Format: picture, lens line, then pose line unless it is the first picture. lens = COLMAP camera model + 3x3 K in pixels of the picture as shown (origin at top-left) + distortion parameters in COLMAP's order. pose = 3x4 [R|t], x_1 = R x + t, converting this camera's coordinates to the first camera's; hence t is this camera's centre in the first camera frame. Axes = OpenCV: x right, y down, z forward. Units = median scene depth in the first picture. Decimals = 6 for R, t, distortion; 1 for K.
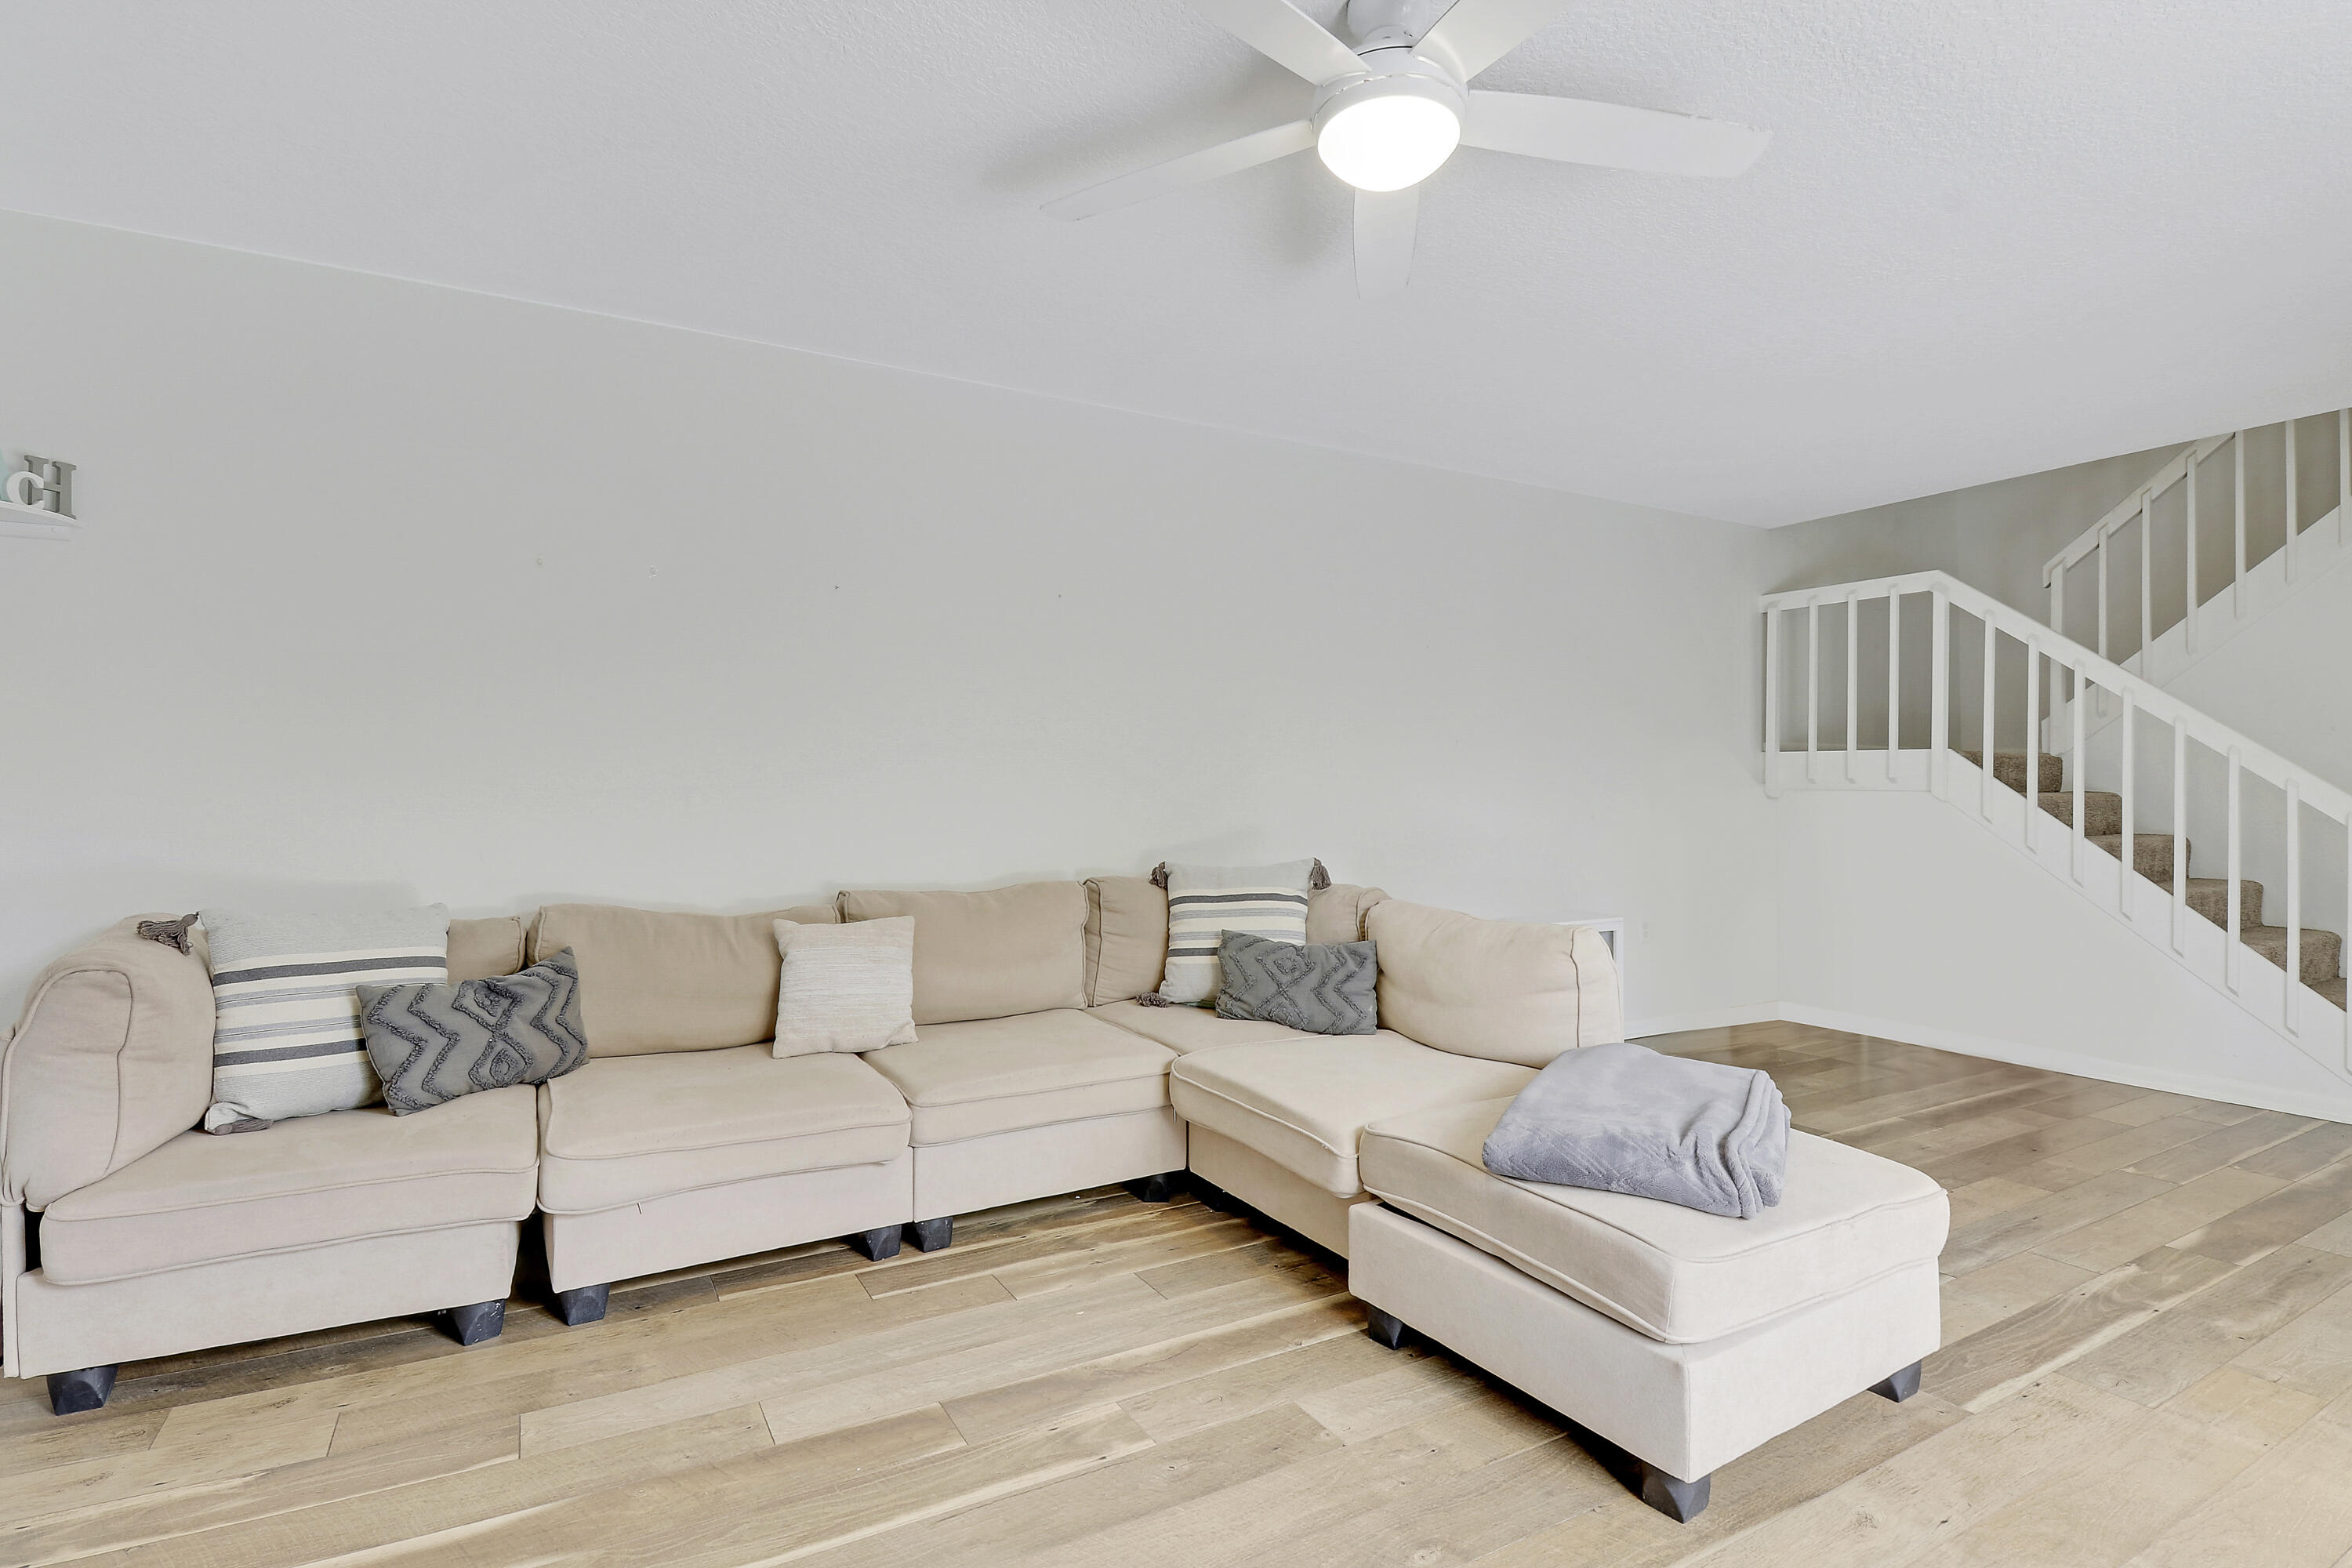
lens RADIAL K [[1113.9, 0, 1179.0], [0, 1113.9, 780.7], [0, 0, 1]] dist [0.004042, -0.000068]
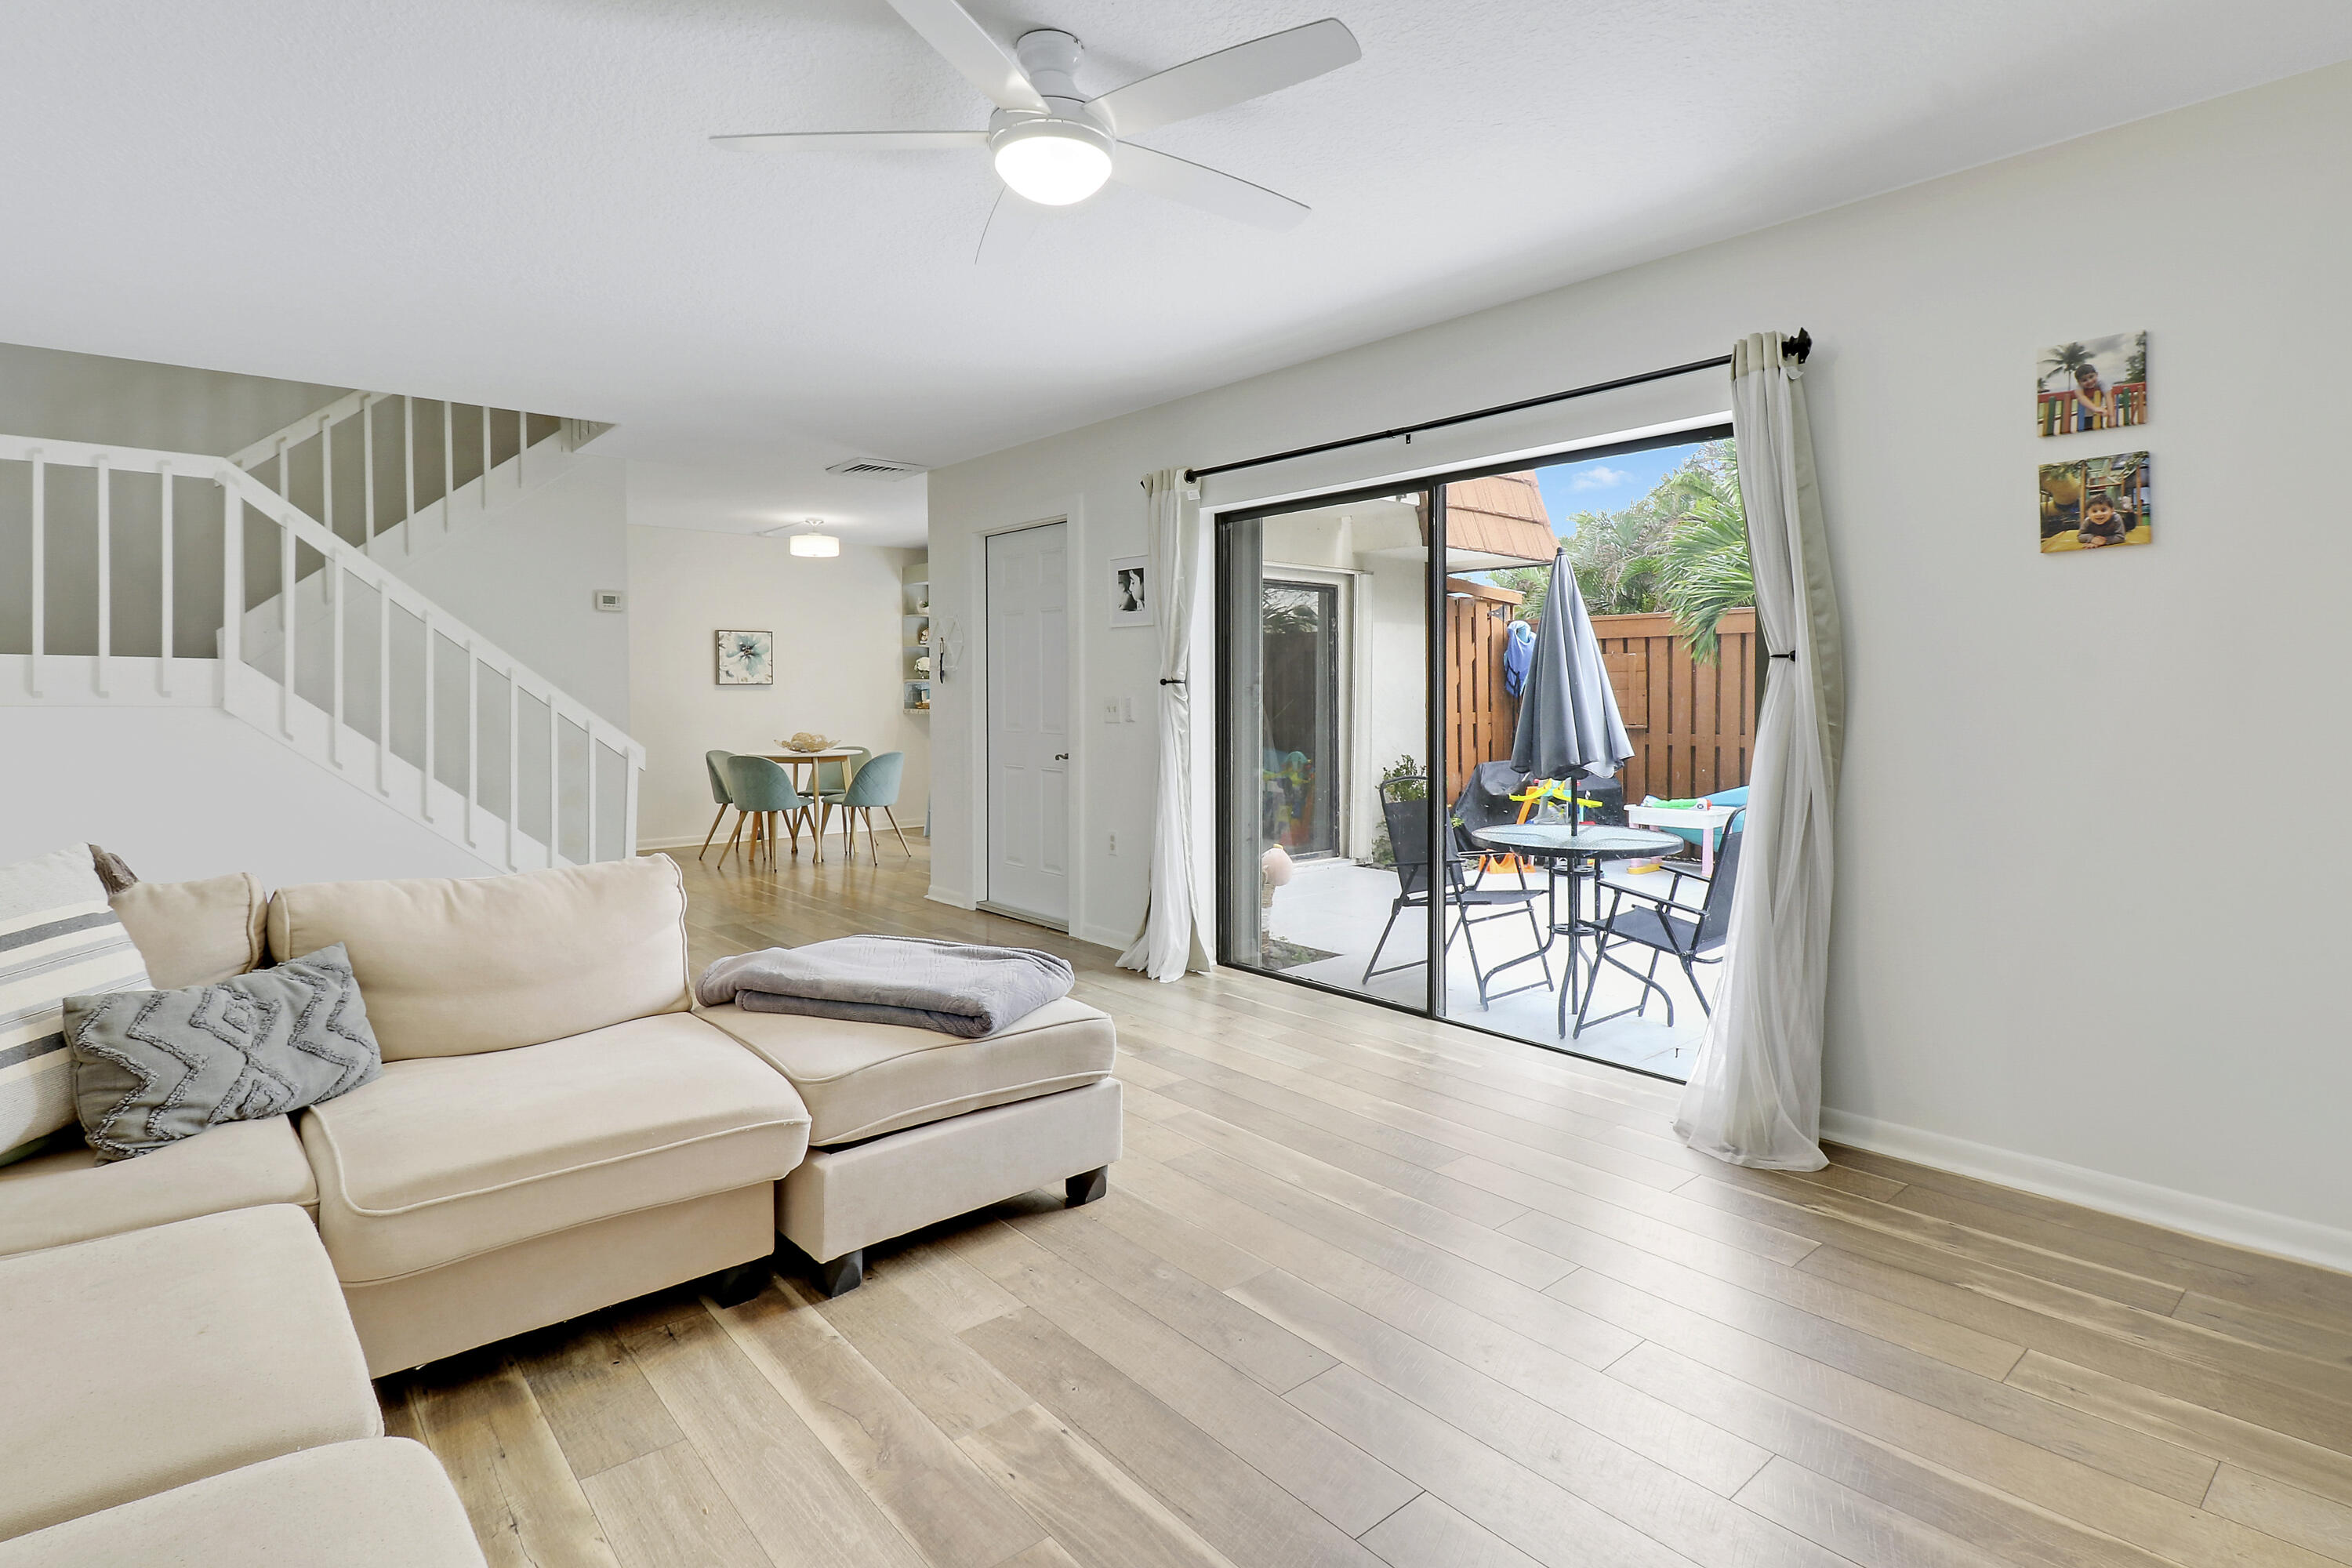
lens RADIAL K [[1215.9, 0, 1230.1], [0, 1215.9, 701.2], [0, 0, 1]] dist [-0.005051, -0.001915]
pose [[-0.211572, -0.003773, 0.977355, -0.779942], [-0.005968, 0.999979, 0.002569, -0.005788], [-0.977344, -0.005289, -0.211590, 0.775576]]
